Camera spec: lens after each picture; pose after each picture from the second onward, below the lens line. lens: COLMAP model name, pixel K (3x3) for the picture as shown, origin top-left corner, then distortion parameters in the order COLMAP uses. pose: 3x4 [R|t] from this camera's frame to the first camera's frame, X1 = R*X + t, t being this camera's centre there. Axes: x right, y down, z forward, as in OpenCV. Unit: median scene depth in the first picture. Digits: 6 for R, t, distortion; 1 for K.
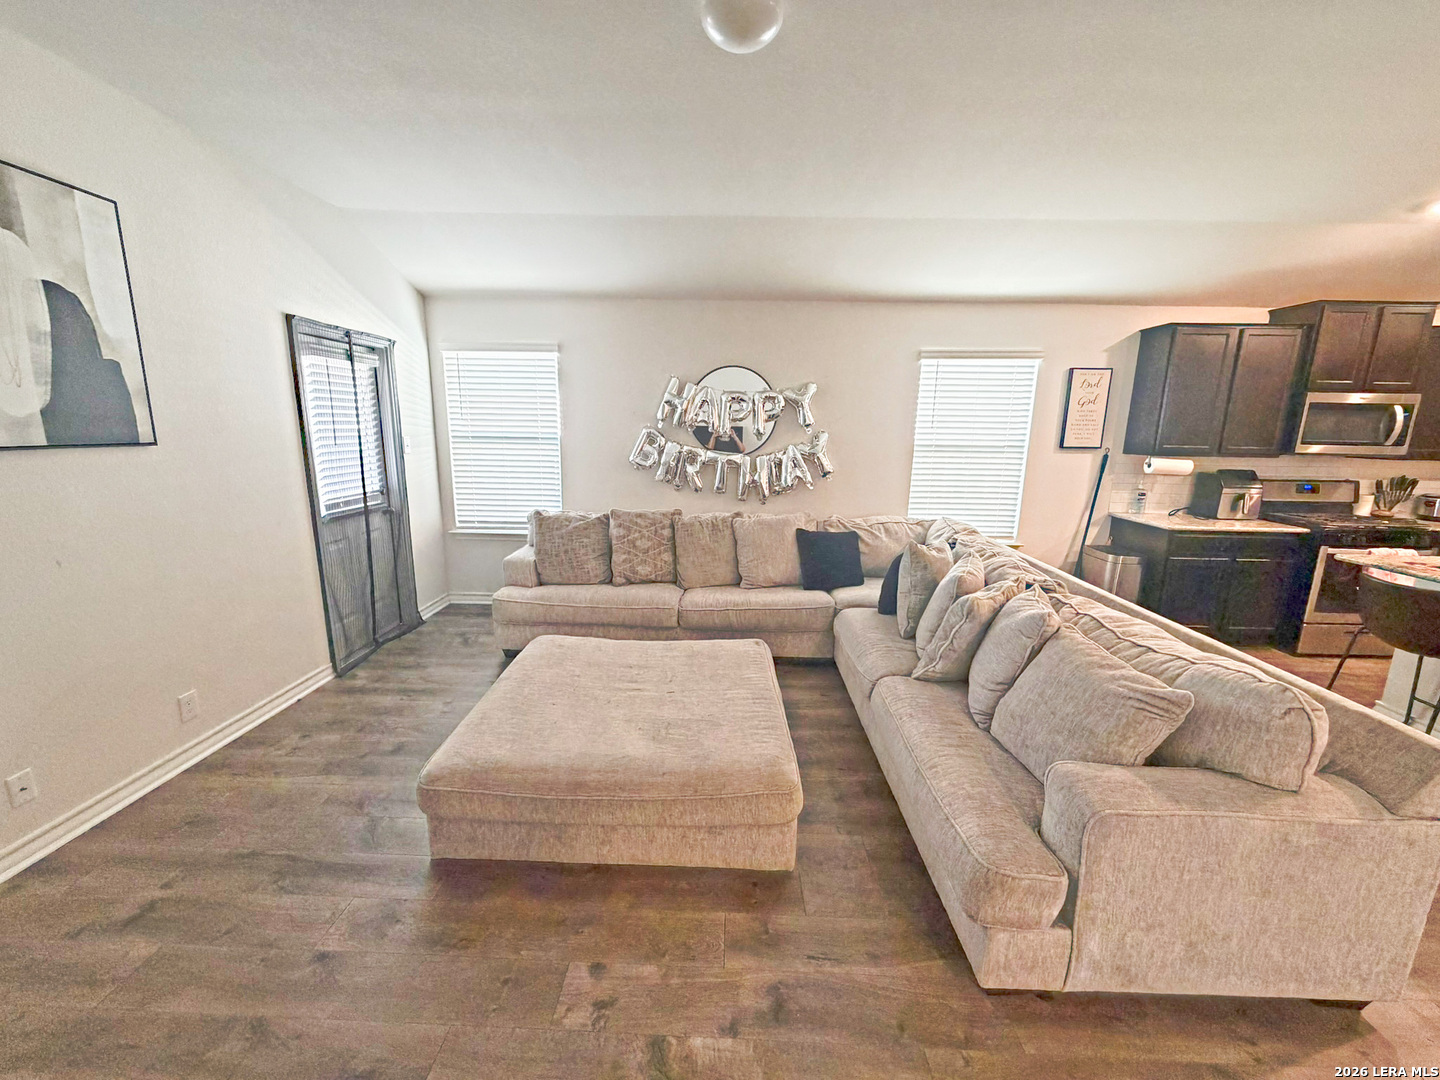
lens RADIAL K [[573.5, 0, 715.8], [0, 573.5, 540.5], [0, 0, 1]] dist [-0.000383, 0.000115]
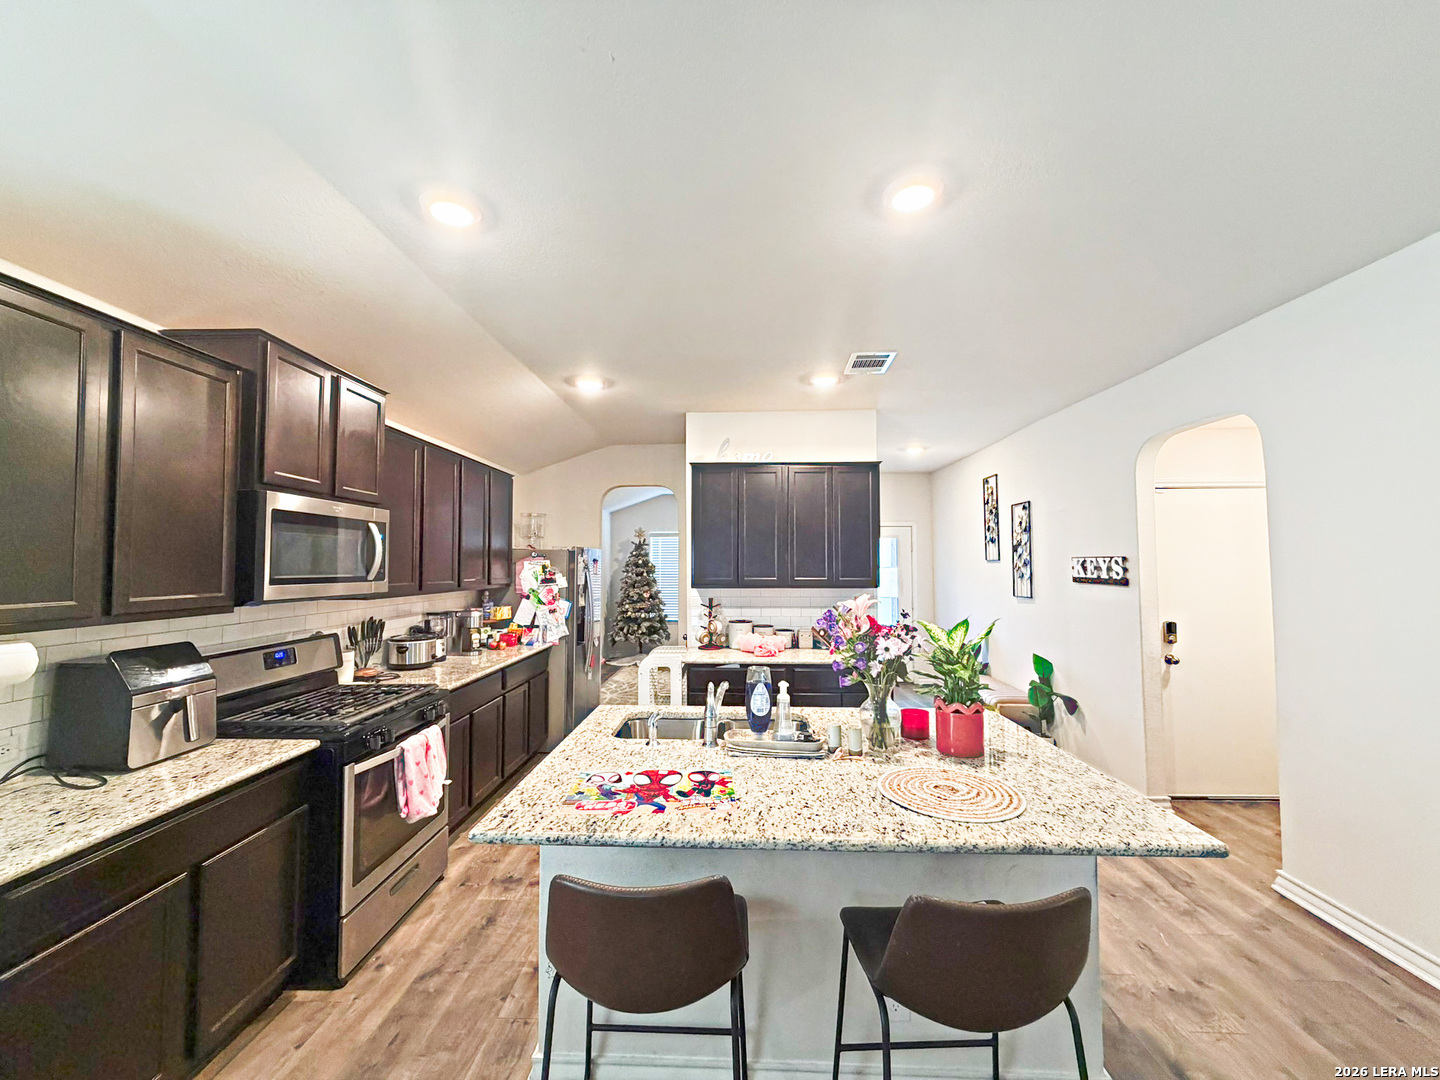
lens RADIAL K [[573.5, 0, 717.0], [0, 573.5, 540.8], [0, 0, 1]] dist [-0.000383, 0.000115]
pose [[0.001420, 0.026009, 0.999661, 0.487644], [0.204814, 0.978462, -0.025749, -0.109258], [-0.978800, 0.204781, -0.003937, 0.588995]]
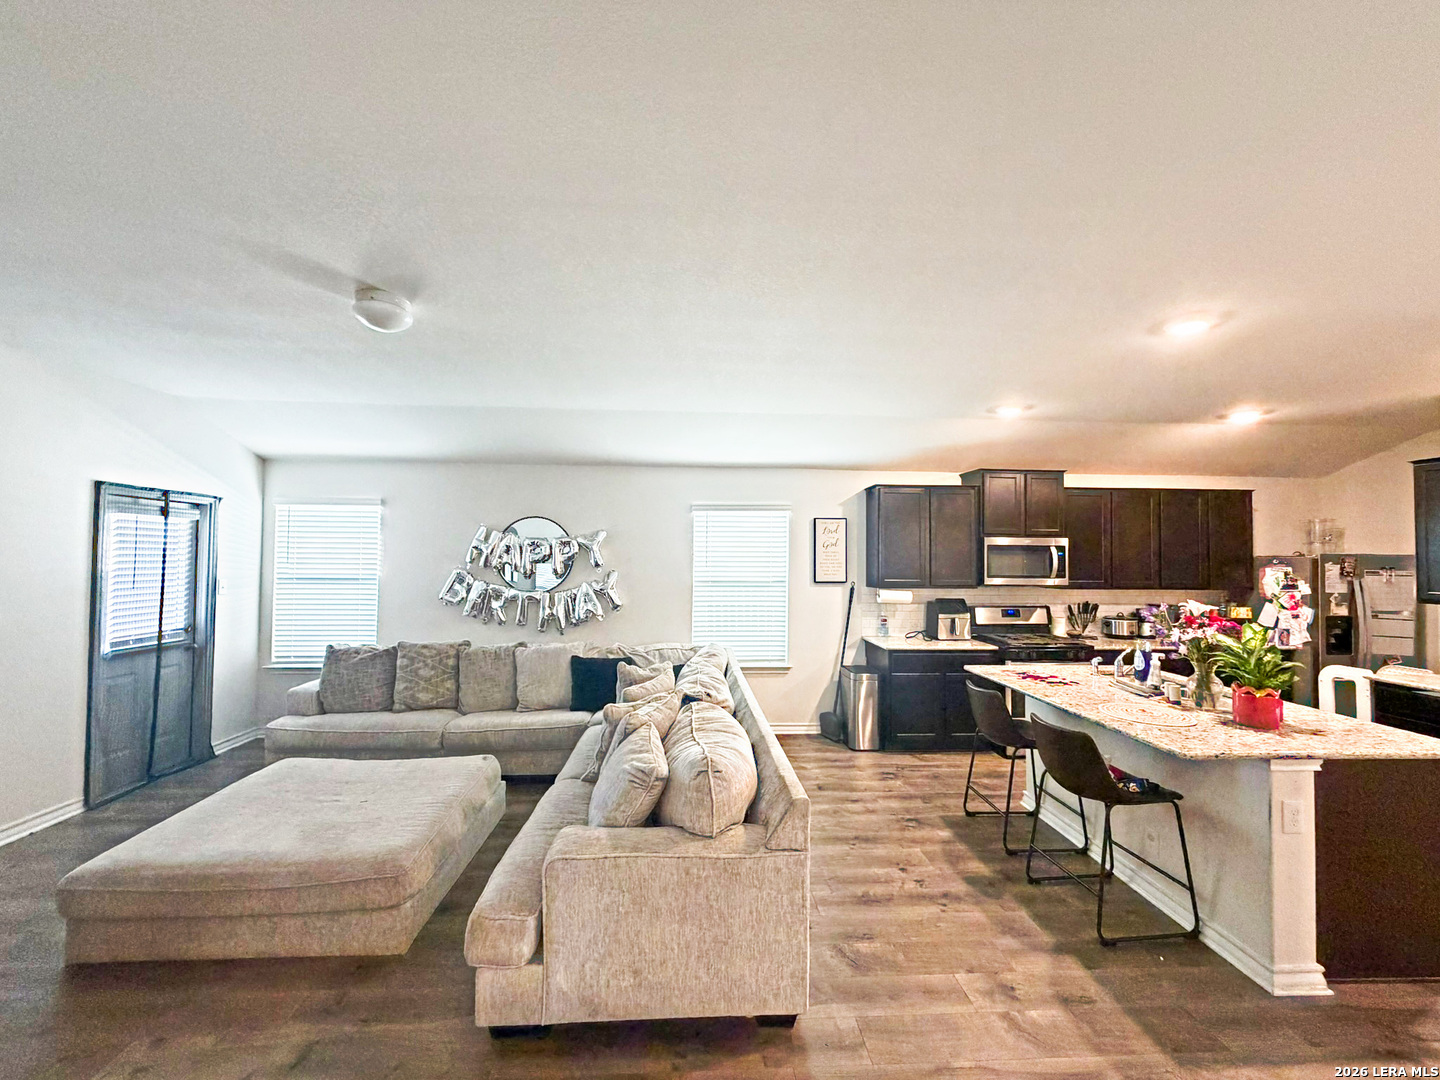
lens RADIAL K [[573.5, 0, 716.7], [0, 573.5, 542.3], [0, 0, 1]] dist [-0.000383, 0.000115]
pose [[0.996539, -0.005697, 0.082935, 0.335495], [0.024339, 0.973926, -0.225556, 0.023635], [-0.079488, 0.226794, 0.970694, -0.176633]]
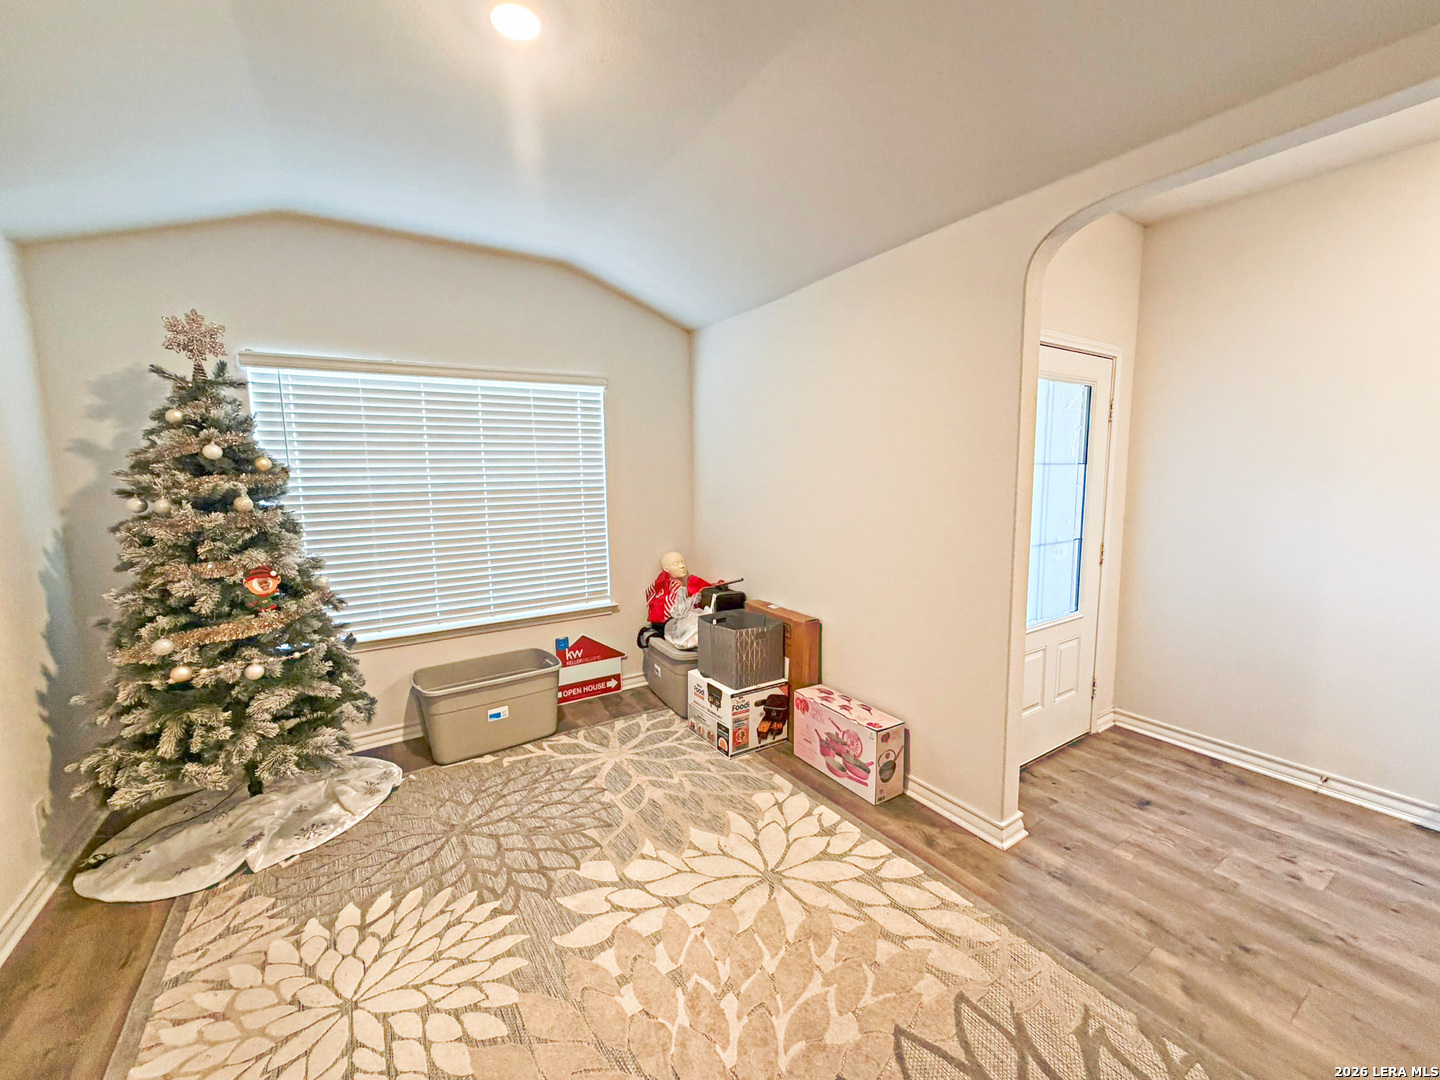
lens RADIAL K [[573.5, 0, 718.4], [0, 573.5, 545.5], [0, 0, 1]] dist [-0.000383, 0.000115]
pose [[-0.563440, -0.110712, 0.818705, 1.994884], [0.174419, 0.952702, 0.248869, -0.114661], [-0.807535, 0.283021, -0.517481, 0.808133]]
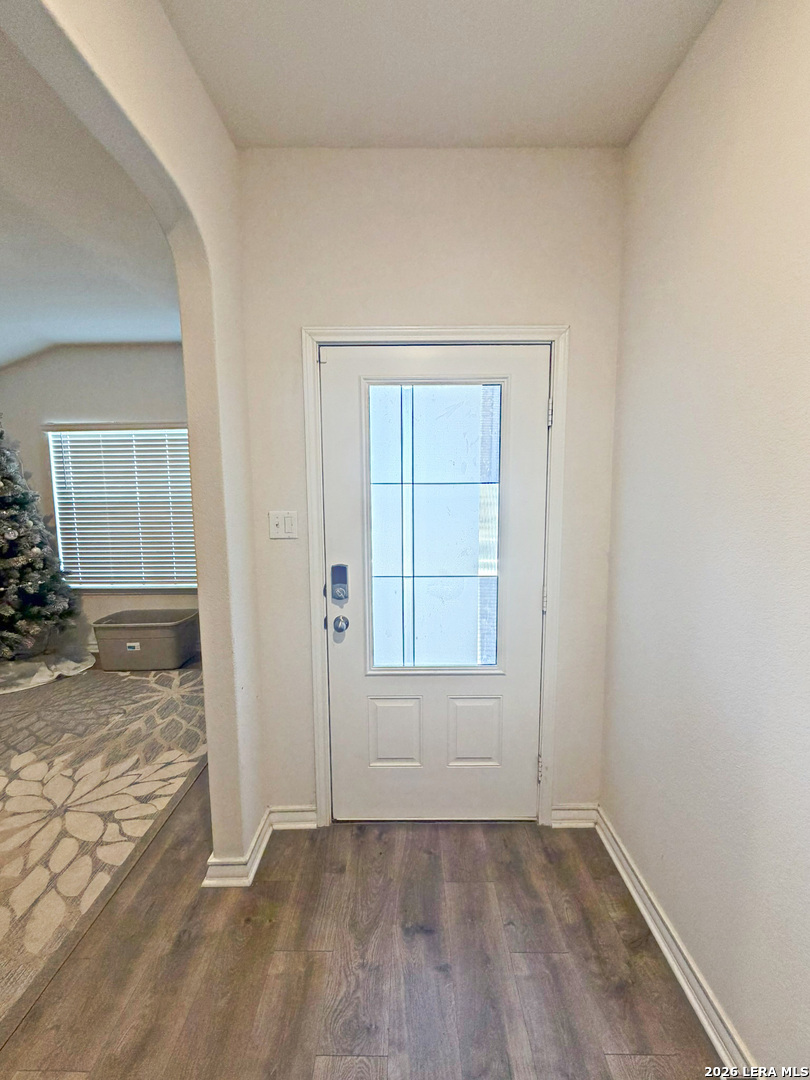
lens RADIAL K [[430.1, 0, 400.2], [0, 430.1, 541.3], [0, 0, 1]] dist [-0.000383, 0.000115]
pose [[-0.025091, -0.129212, 0.991299, 1.901041], [0.208933, 0.969035, 0.131598, 0.025057], [-0.977608, 0.210417, 0.002682, 0.138618]]
